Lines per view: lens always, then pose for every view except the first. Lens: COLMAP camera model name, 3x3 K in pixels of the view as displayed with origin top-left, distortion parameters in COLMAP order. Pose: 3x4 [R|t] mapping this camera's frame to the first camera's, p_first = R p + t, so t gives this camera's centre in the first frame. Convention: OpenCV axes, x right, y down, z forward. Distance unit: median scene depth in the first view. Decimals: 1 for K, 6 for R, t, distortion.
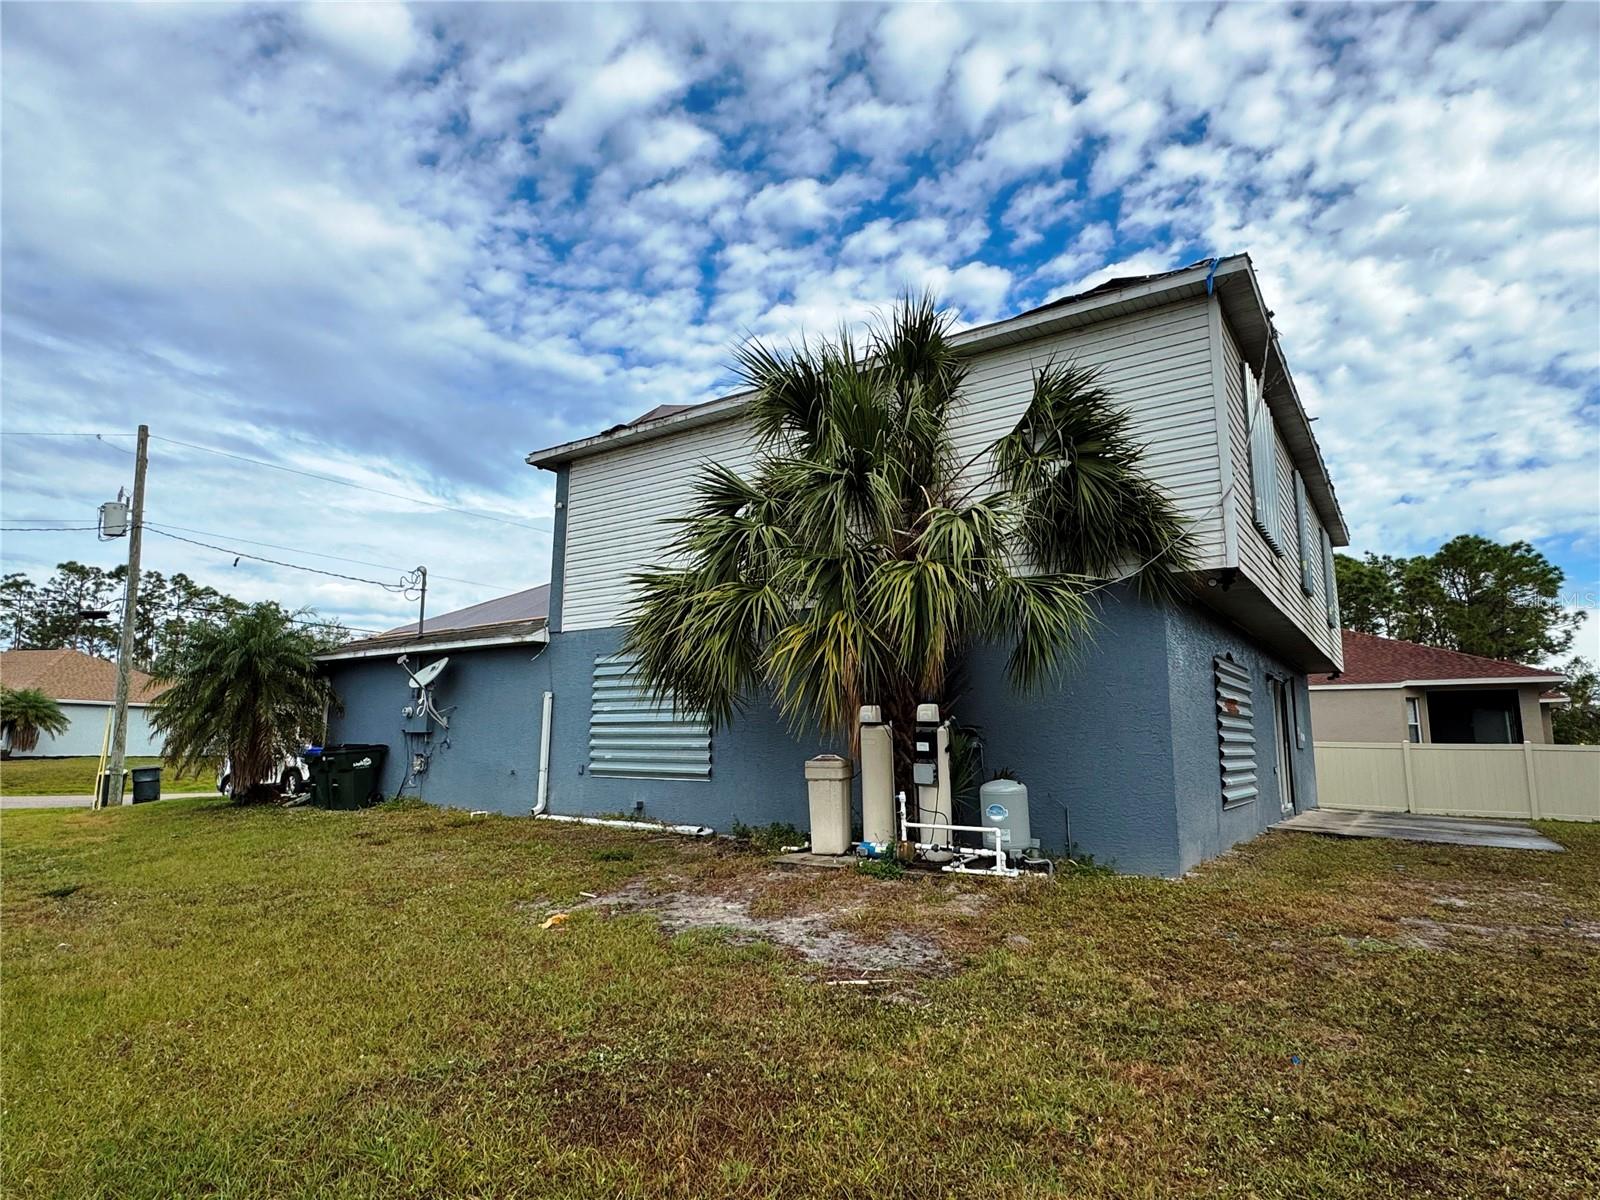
lens RADIAL K [[886.8, 0, 801.1], [0, 886.8, 597.8], [0, 0, 1]] dist [-0.000697, 0.000142]
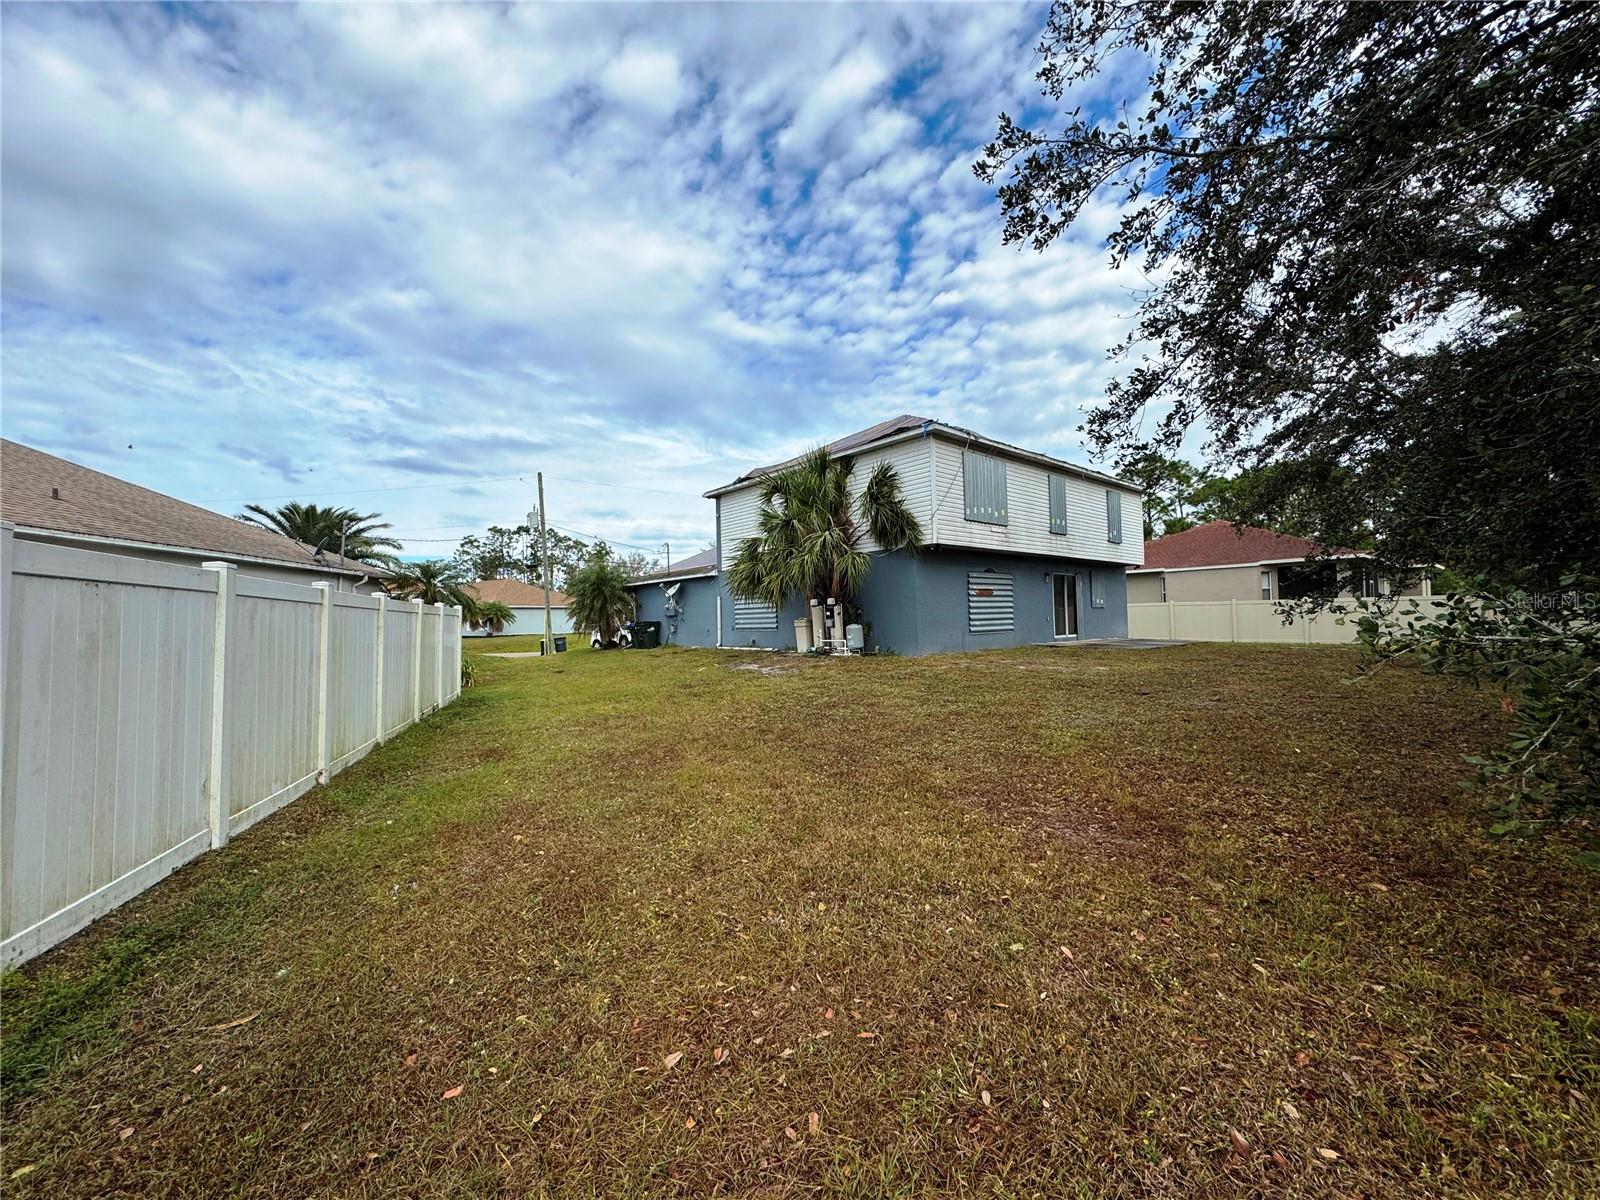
lens RADIAL K [[640.2, 0, 800.4], [0, 640.2, 603.3], [0, 0, 1]] dist [-0.002969, 0.000354]
pose [[0.970392, -0.039902, -0.238215, 0.302151], [0.072815, 0.988703, 0.131009, -0.075661], [0.230296, -0.144476, 0.962336, -0.540528]]
